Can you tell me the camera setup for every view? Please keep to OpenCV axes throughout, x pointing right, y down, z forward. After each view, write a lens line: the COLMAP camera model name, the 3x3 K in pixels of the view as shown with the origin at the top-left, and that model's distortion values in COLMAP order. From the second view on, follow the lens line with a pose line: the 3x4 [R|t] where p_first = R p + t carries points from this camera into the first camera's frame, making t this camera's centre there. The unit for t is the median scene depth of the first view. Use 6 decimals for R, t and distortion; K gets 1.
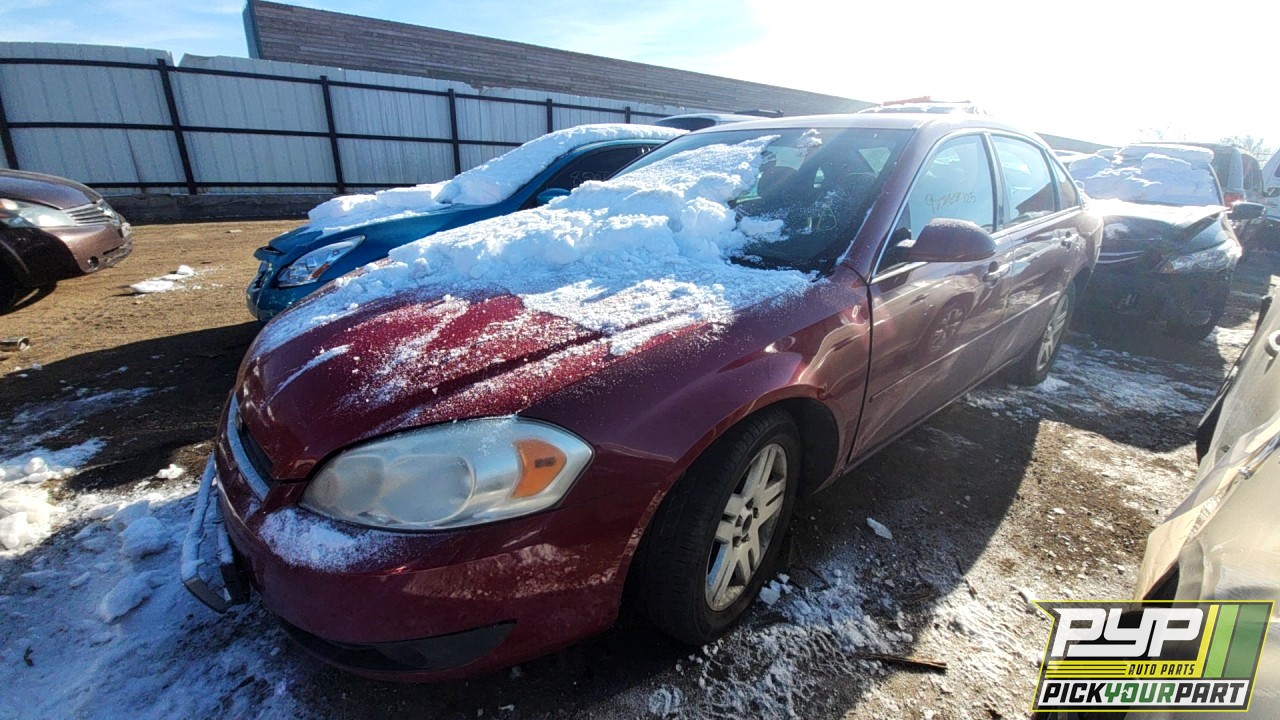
lens RADIAL K [[505.1, 0, 640.0], [0, 505.1, 360.0], [0, 0, 1]] dist [-0.001032, -0.009270]
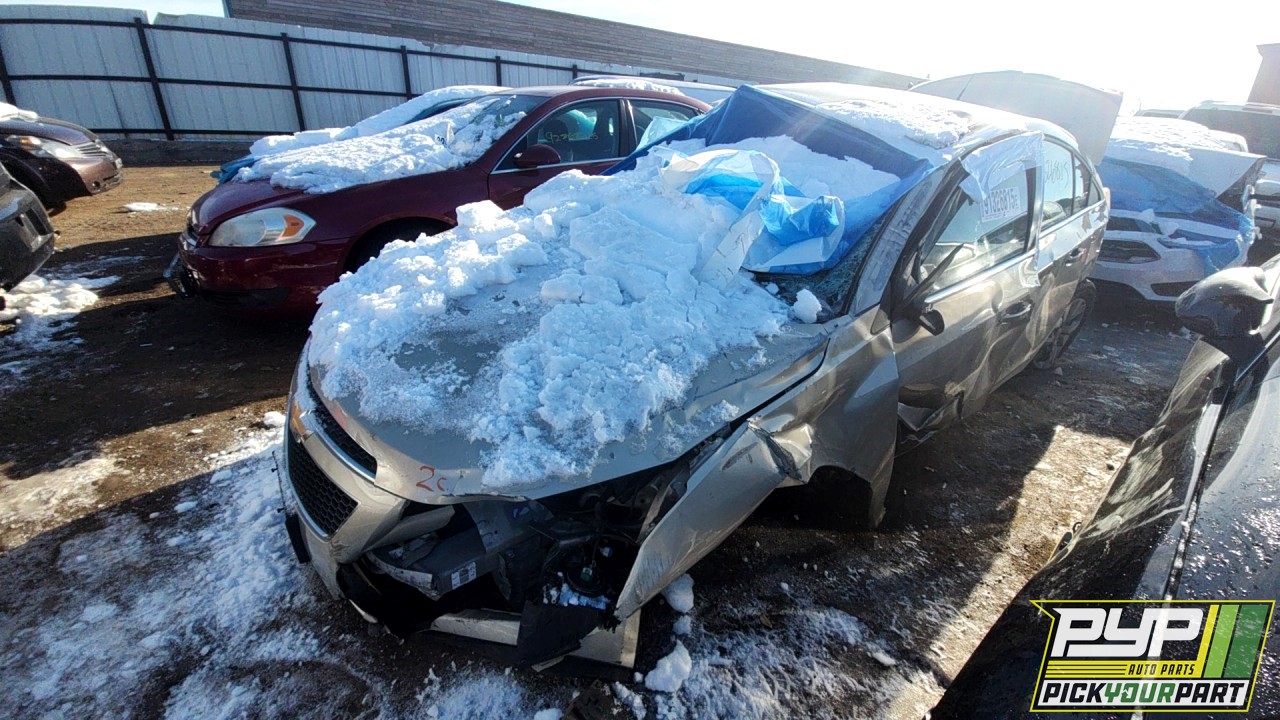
lens RADIAL K [[505.1, 0, 640.0], [0, 505.1, 360.0], [0, 0, 1]] dist [-0.001032, -0.009270]
pose [[0.999832, 0.012953, 0.012978, 0.151856], [-0.013843, 0.997375, 0.071074, 0.066167], [-0.012023, -0.071241, 0.997387, -0.164627]]
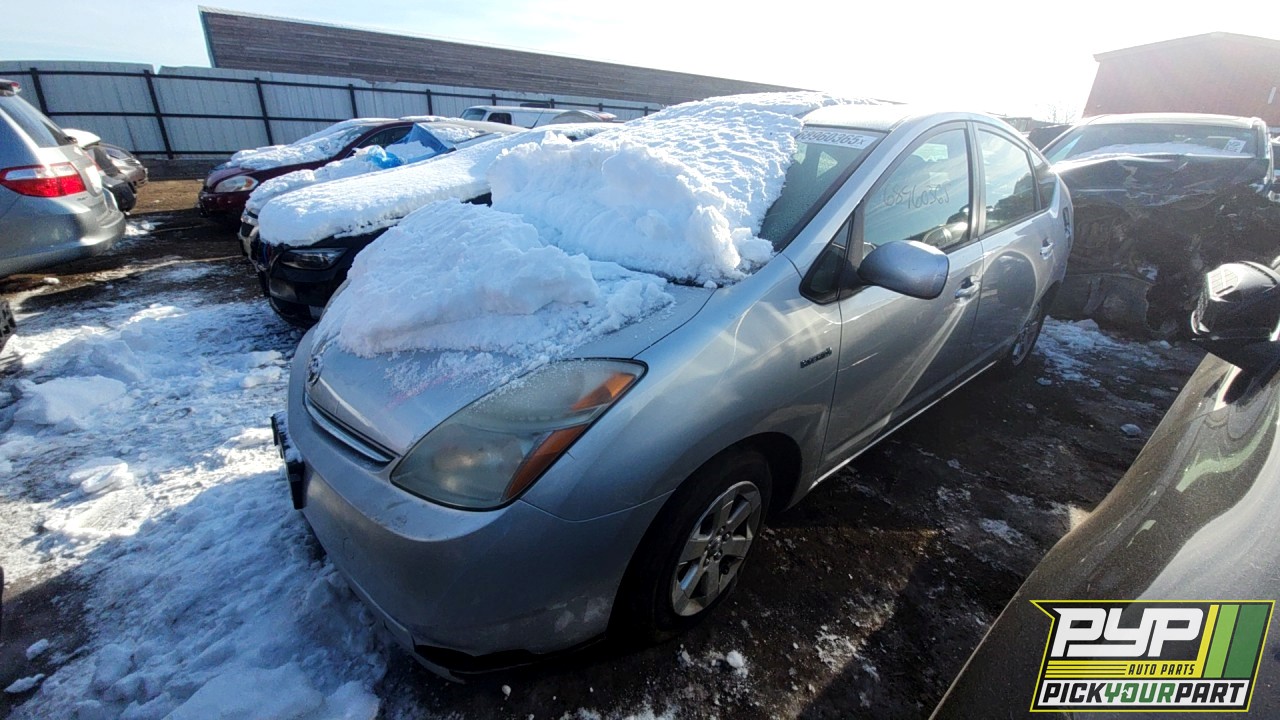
lens RADIAL K [[505.1, 0, 640.0], [0, 505.1, 360.0], [0, 0, 1]] dist [-0.001032, -0.009270]
pose [[0.999317, -0.016473, 0.033084, 0.430842], [0.015011, 0.998920, 0.043964, 0.214128], [-0.033772, -0.043437, 0.998485, -0.539863]]
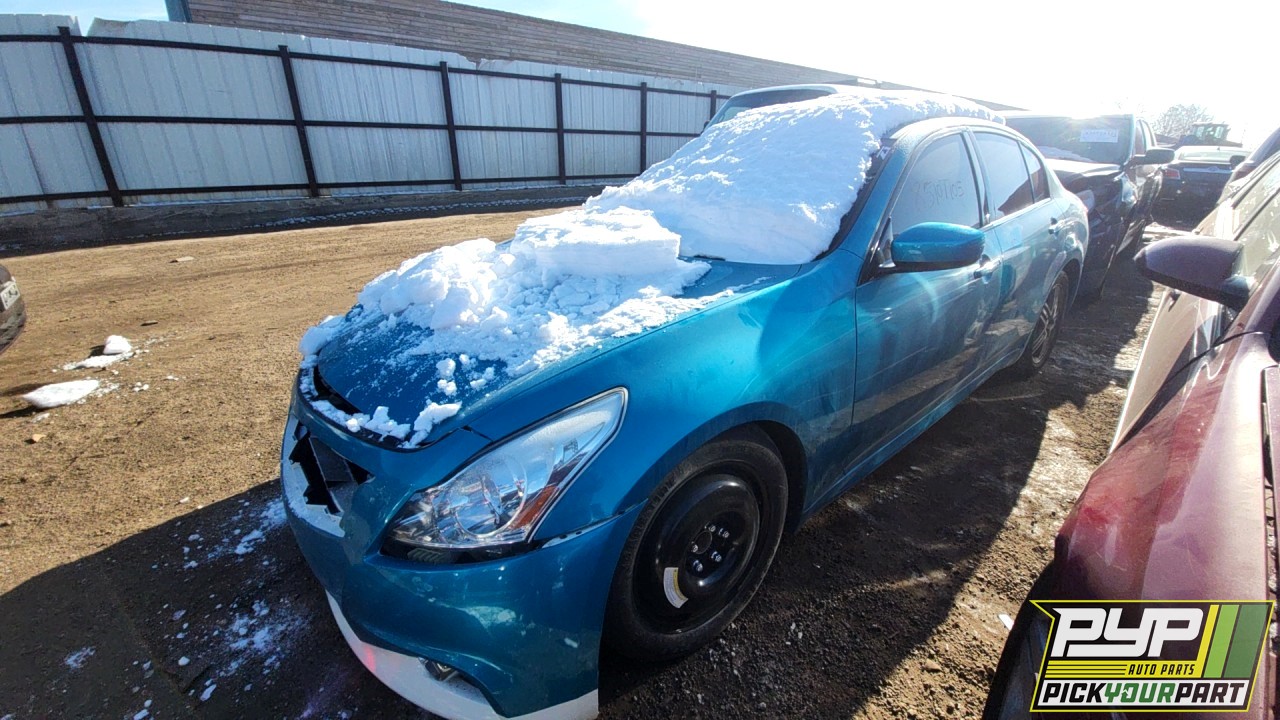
lens RADIAL K [[502.0, 0, 640.0], [0, 502.0, 360.0], [0, 0, 1]] dist [0.010672, -0.014893]
pose [[0.996338, -0.053432, 0.066744, -0.157346], [0.051246, 0.998106, 0.034042, -0.078309], [-0.068436, -0.030497, 0.997189, 0.175182]]
